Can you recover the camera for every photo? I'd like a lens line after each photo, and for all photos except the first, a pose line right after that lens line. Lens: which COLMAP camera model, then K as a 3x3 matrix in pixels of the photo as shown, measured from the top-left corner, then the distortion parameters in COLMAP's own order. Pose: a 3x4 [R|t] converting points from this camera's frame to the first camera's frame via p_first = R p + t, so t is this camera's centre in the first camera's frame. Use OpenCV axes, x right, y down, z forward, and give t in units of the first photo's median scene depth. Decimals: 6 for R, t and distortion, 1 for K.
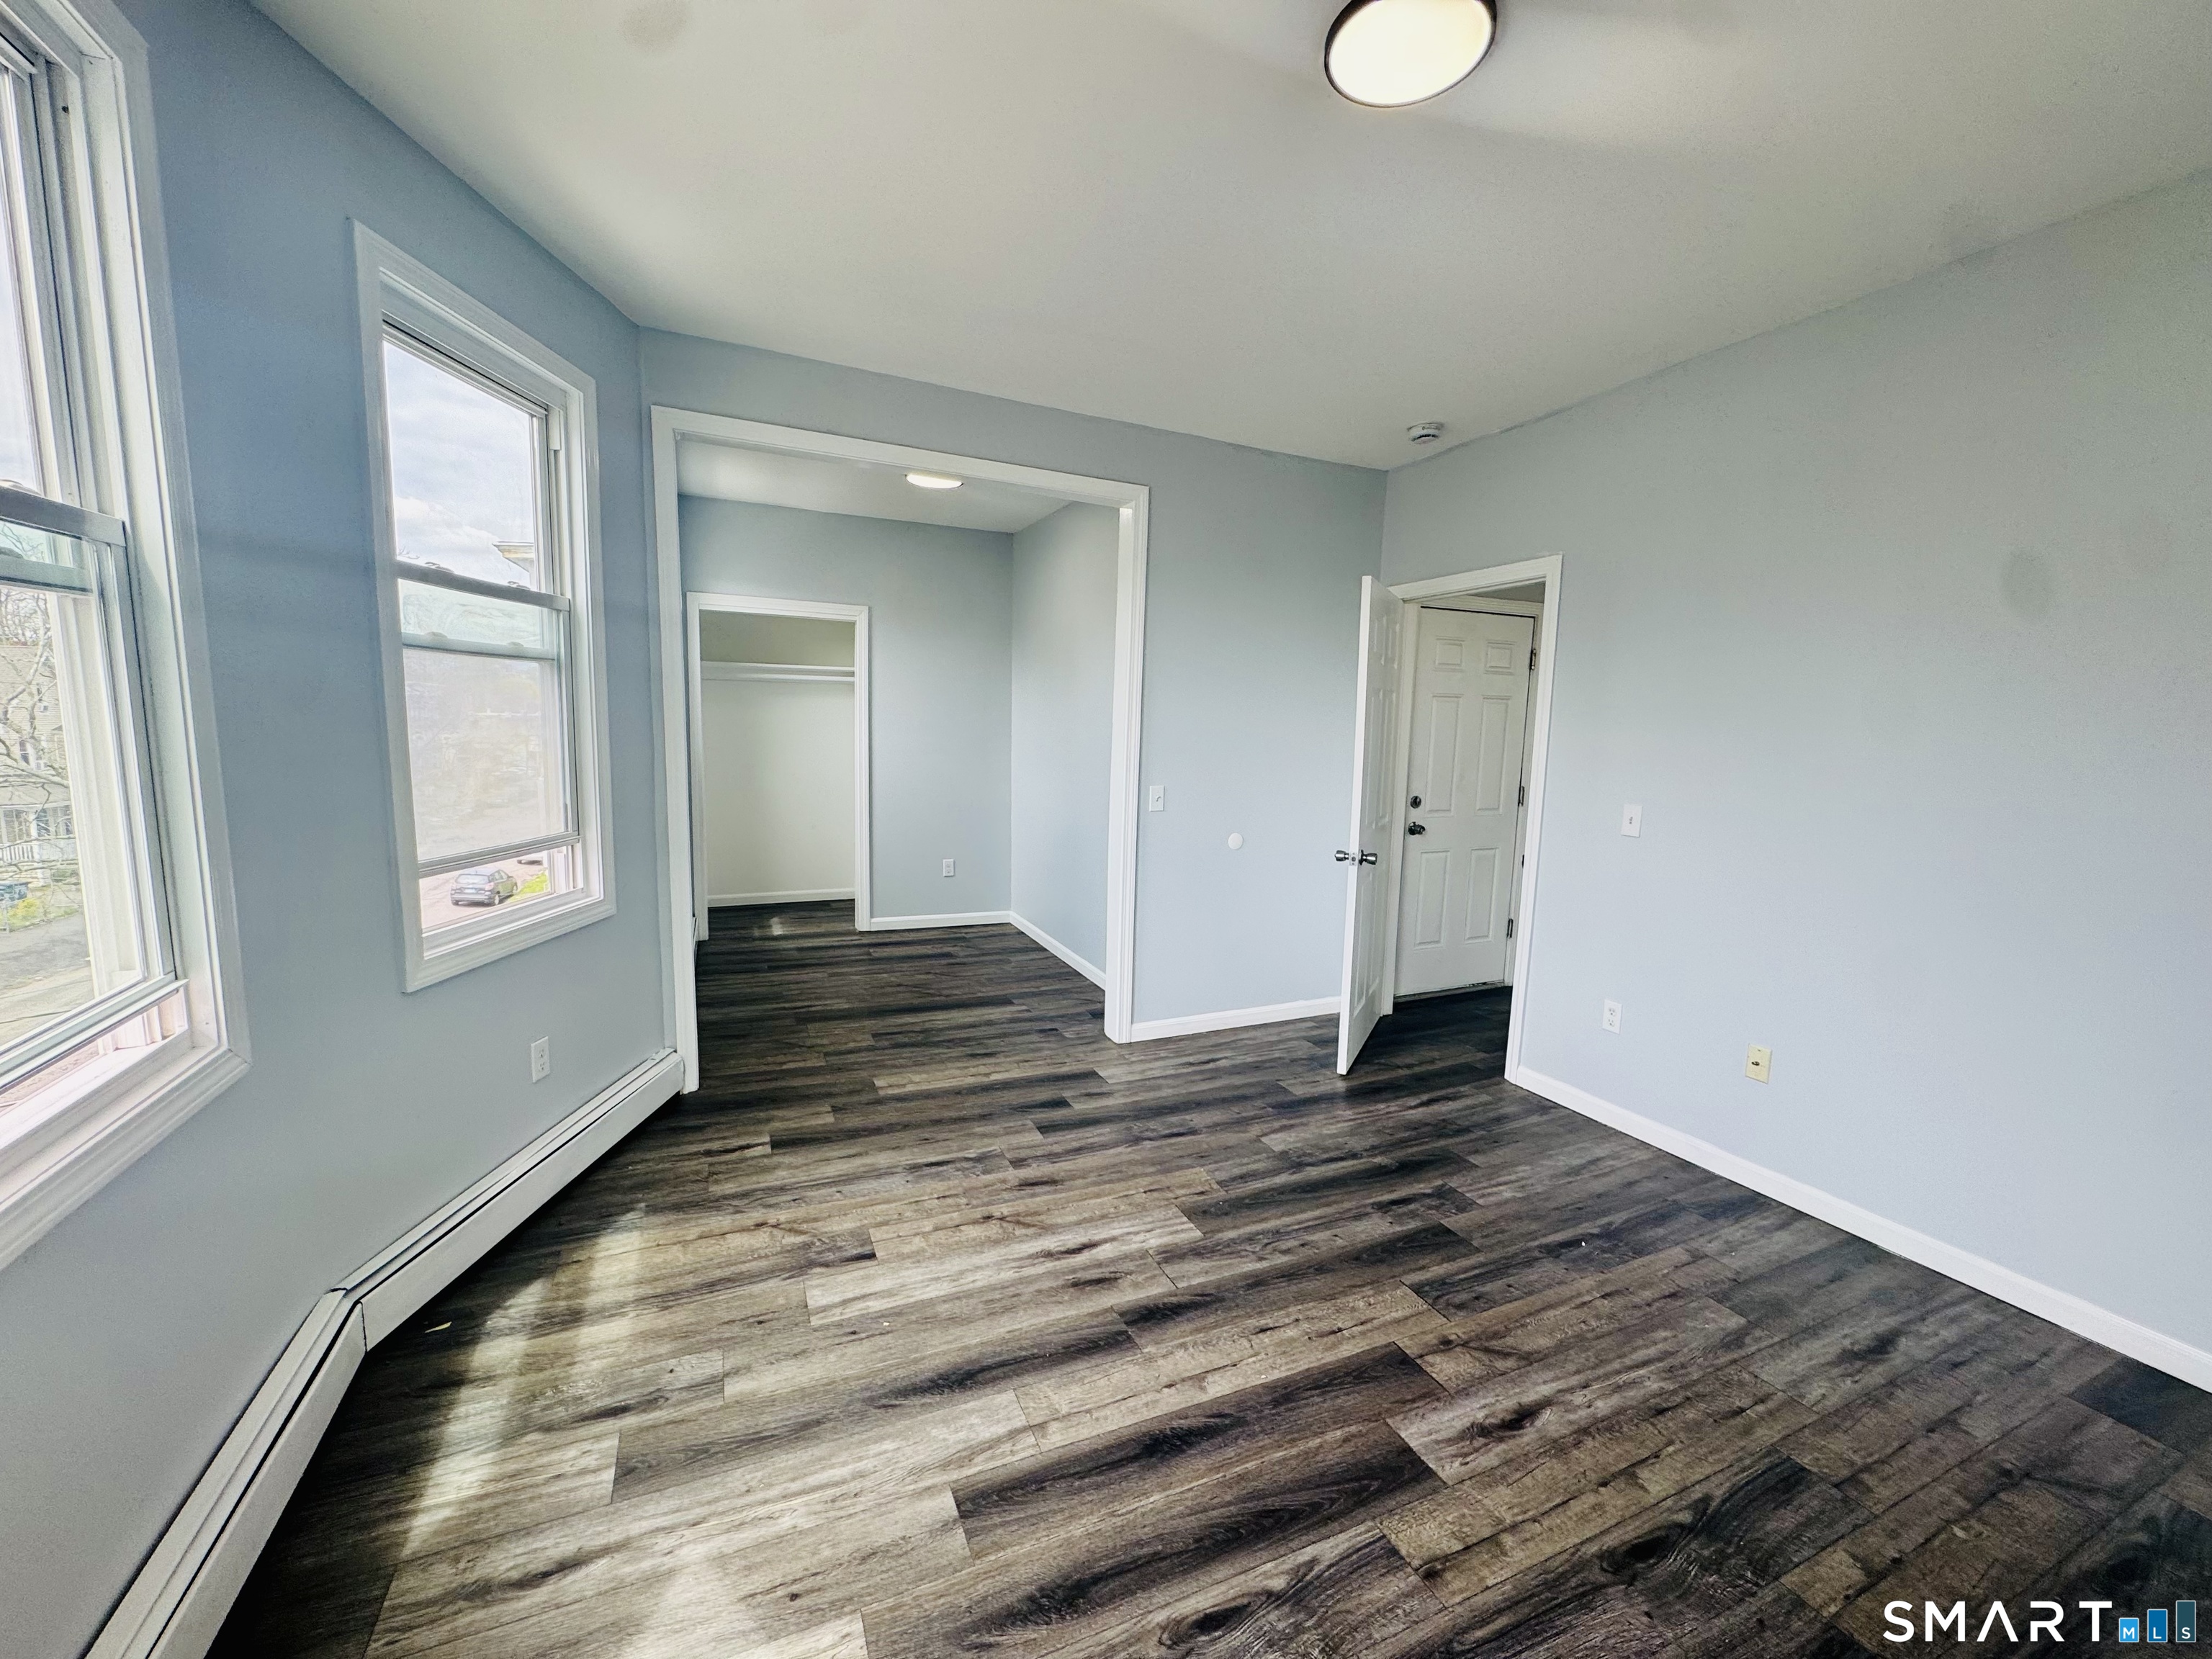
lens RADIAL K [[881.1, 0, 1103.9], [0, 881.1, 828.7], [0, 0, 1]] dist [-0.003283, -0.000313]
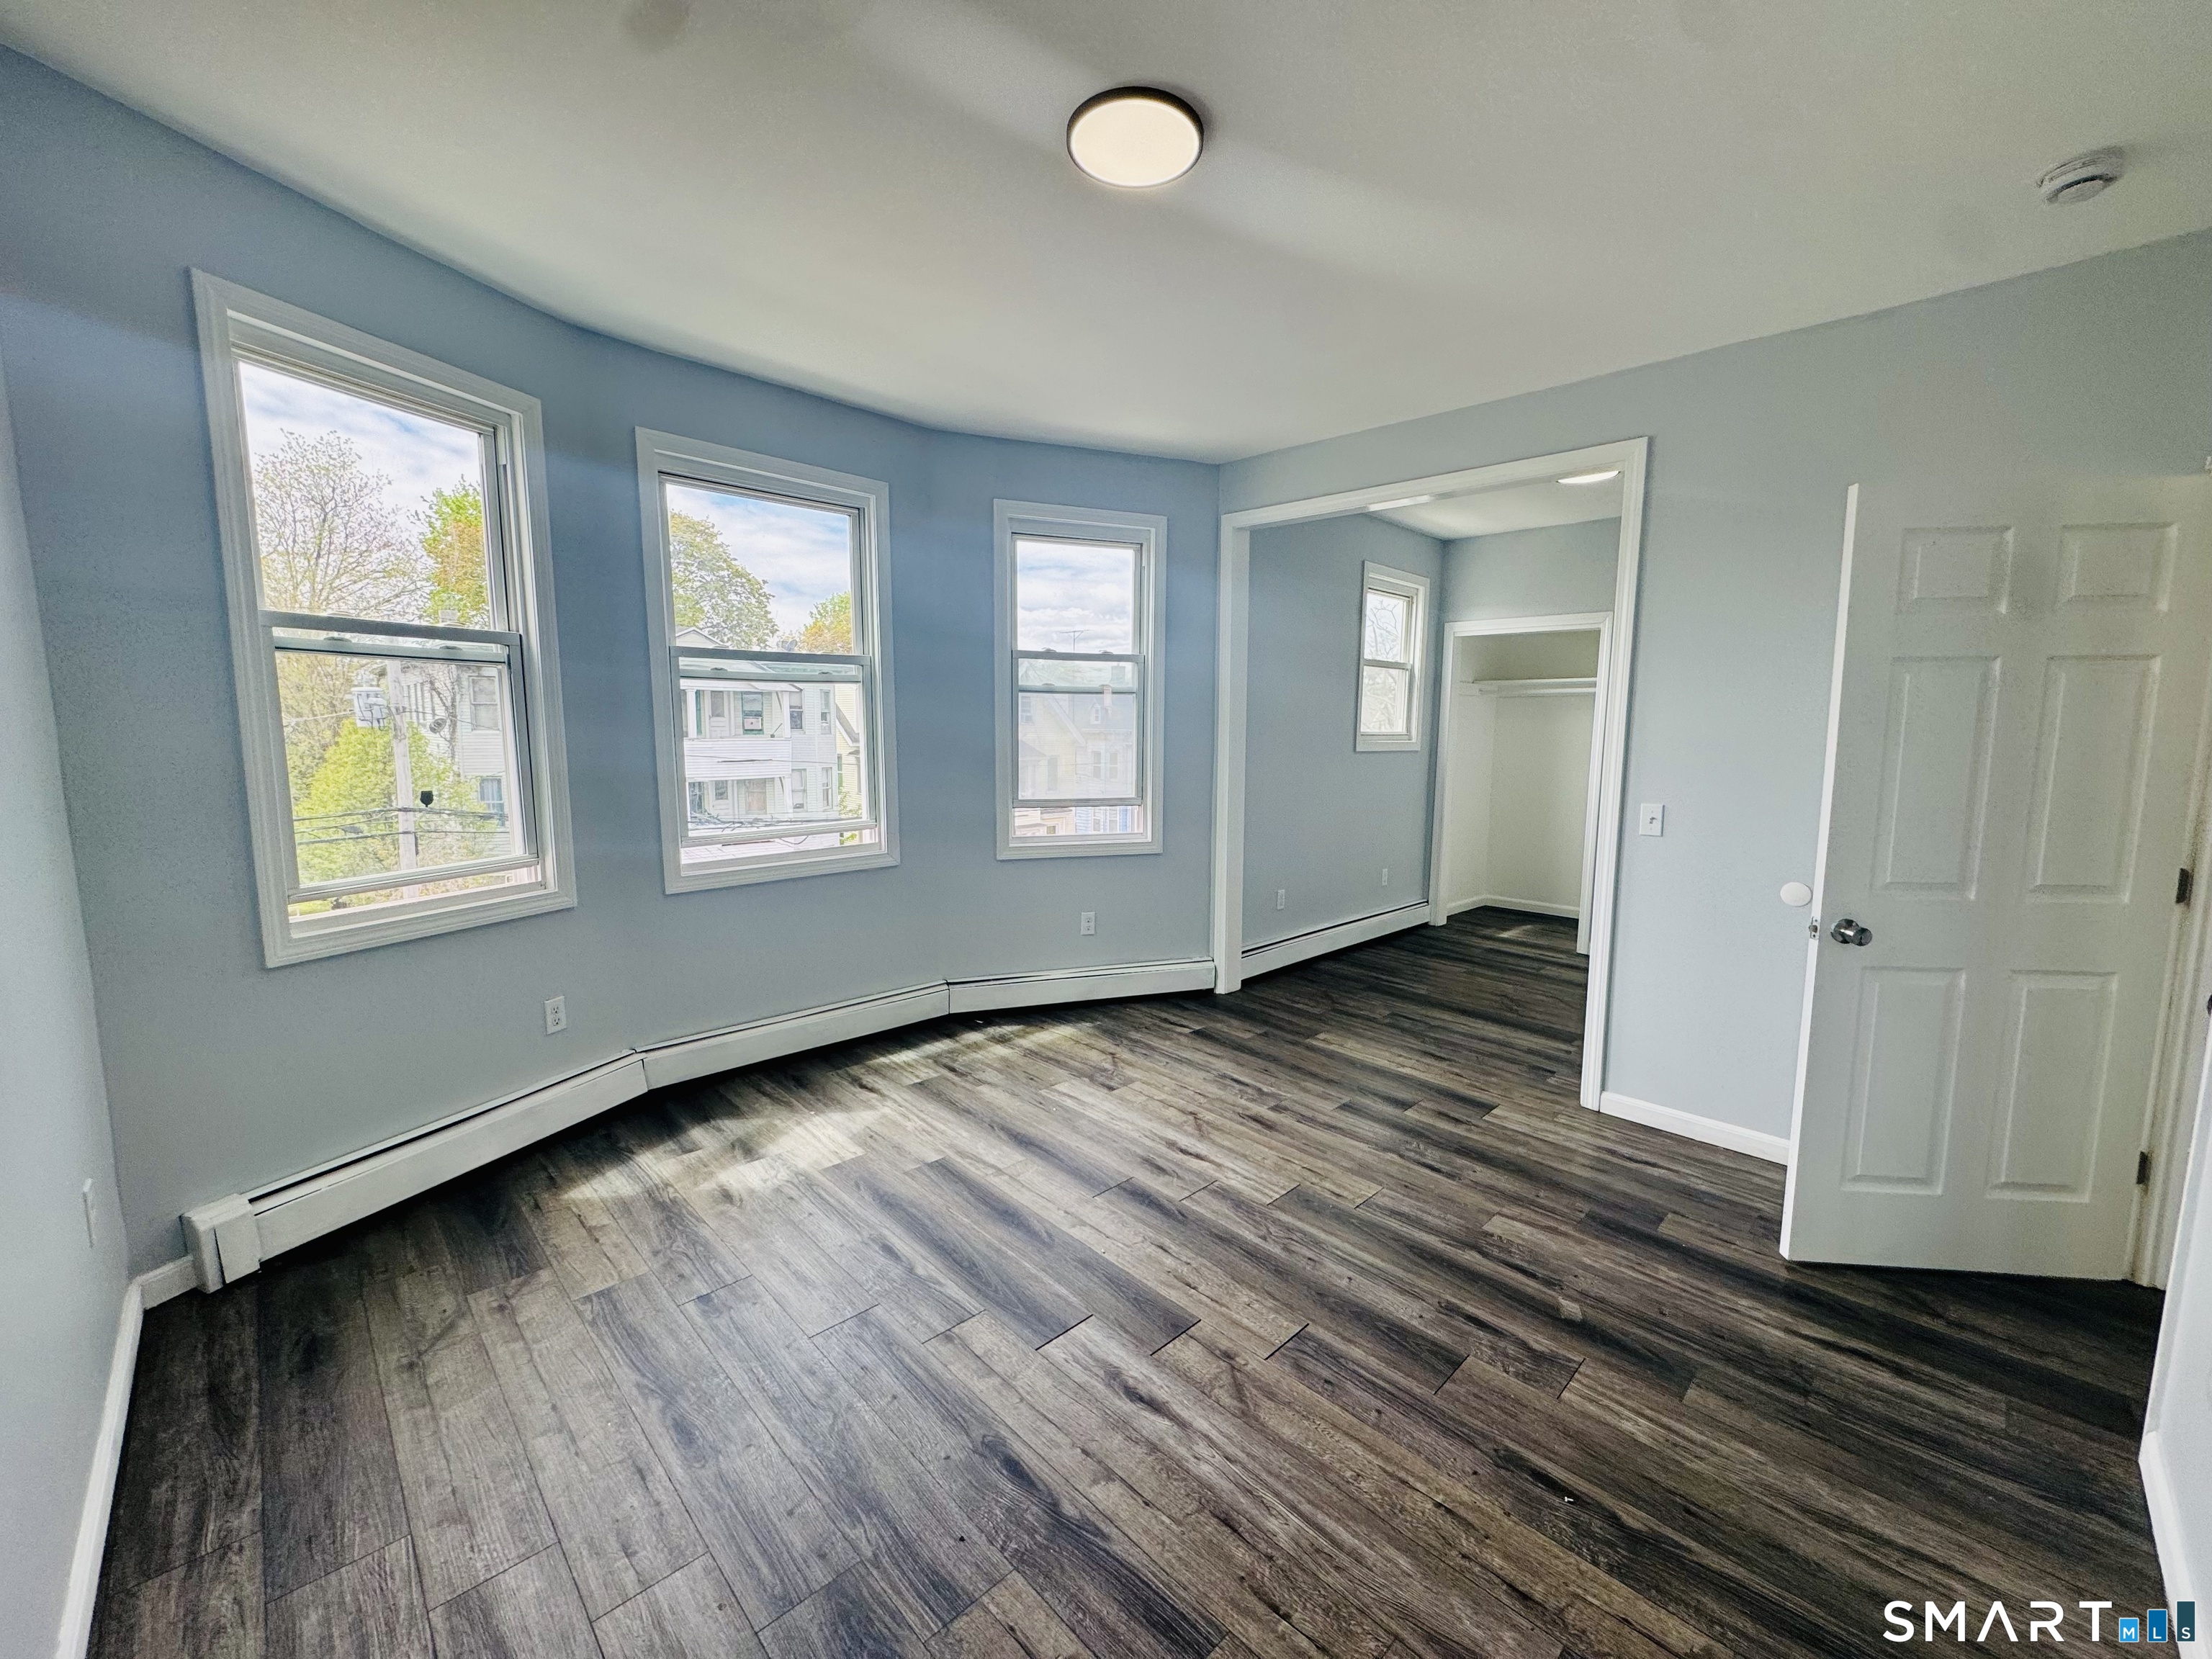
lens RADIAL K [[881.1, 0, 1103.9], [0, 881.1, 828.7], [0, 0, 1]] dist [-0.003283, -0.000313]
pose [[0.344683, 0.087305, -0.934650, 0.875264], [-0.114259, 0.992165, 0.050540, -0.013451], [0.931739, 0.089372, 0.351958, 0.357617]]
